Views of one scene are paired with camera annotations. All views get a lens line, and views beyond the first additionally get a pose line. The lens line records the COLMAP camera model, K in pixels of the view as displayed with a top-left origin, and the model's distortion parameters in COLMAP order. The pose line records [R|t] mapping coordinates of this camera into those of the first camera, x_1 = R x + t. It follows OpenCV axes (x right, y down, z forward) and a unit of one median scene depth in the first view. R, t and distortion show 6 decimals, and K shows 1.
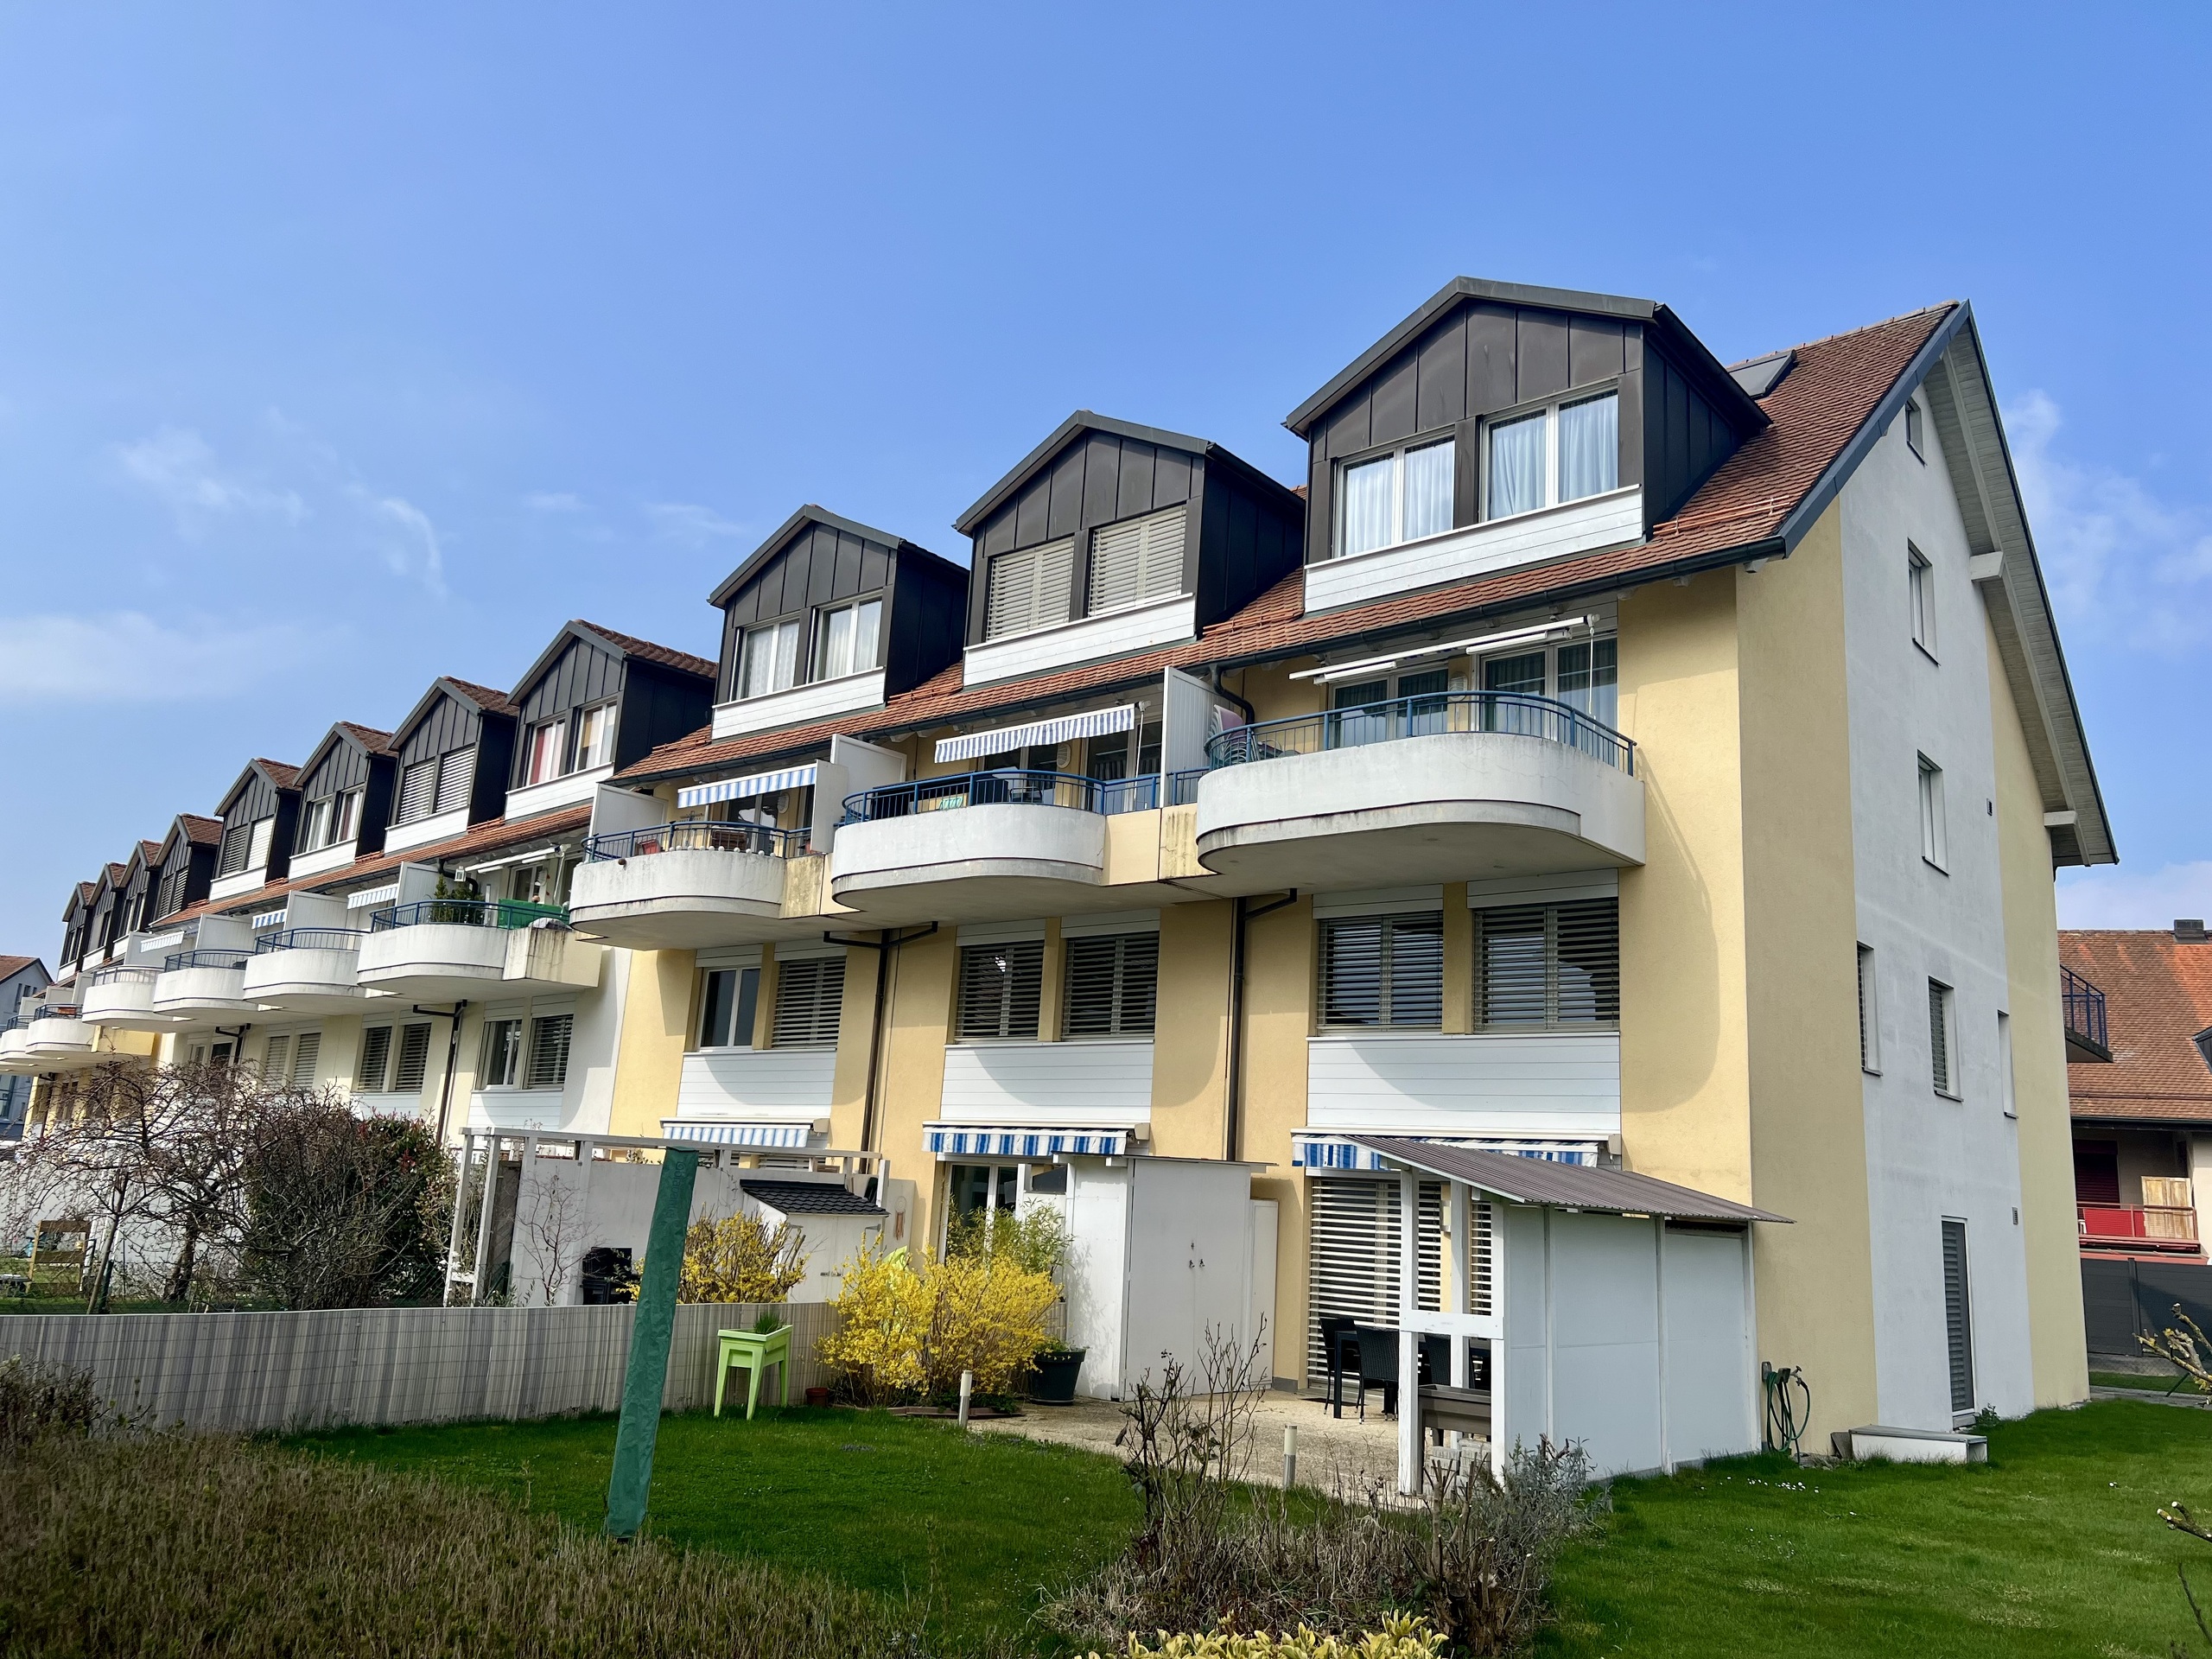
lens RADIAL K [[1701.5, 0, 1106.0], [0, 1701.5, 829.5], [0, 0, 1]] dist [0.066042, -0.001380]
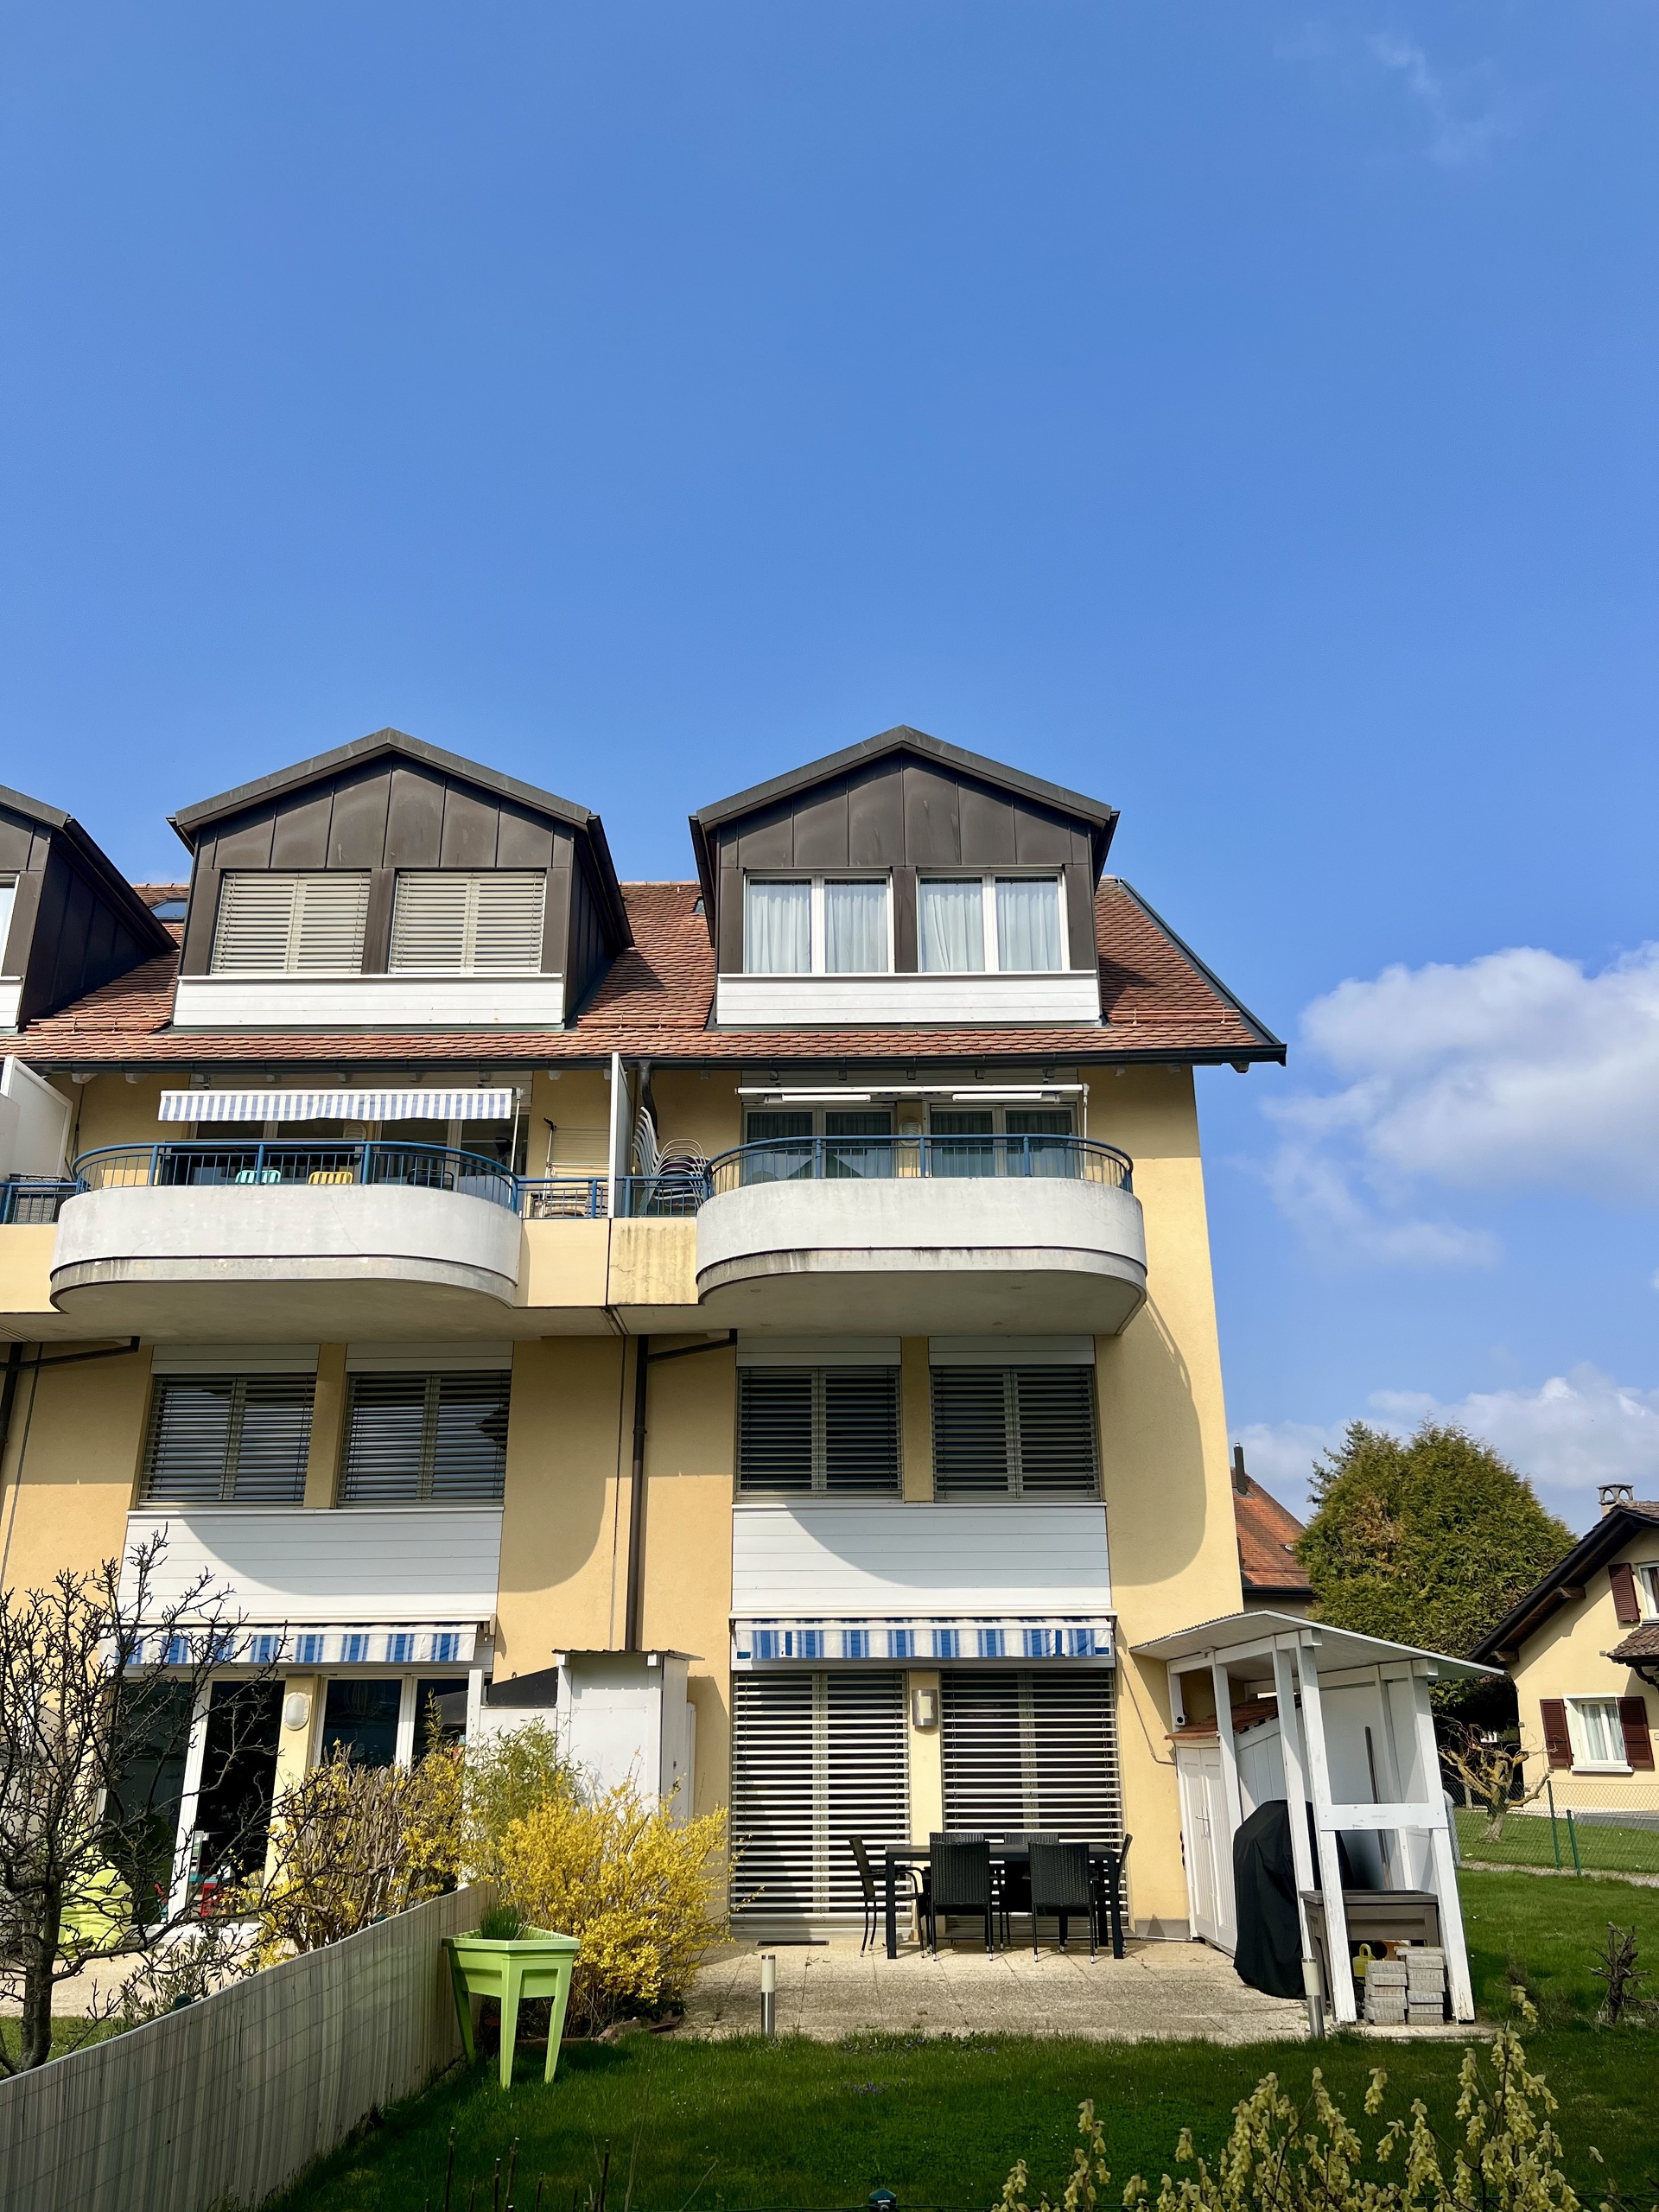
lens RADIAL K [[1616.2, 0, 832.9], [0, 1616.2, 1144.8], [0, 0, 1]] dist [0.030087, -0.004080]
pose [[0.749831, 0.159190, 0.642193, -0.385782], [-0.090067, 0.986147, -0.139288, 0.050315], [-0.655470, 0.046602, 0.753782, 0.330107]]
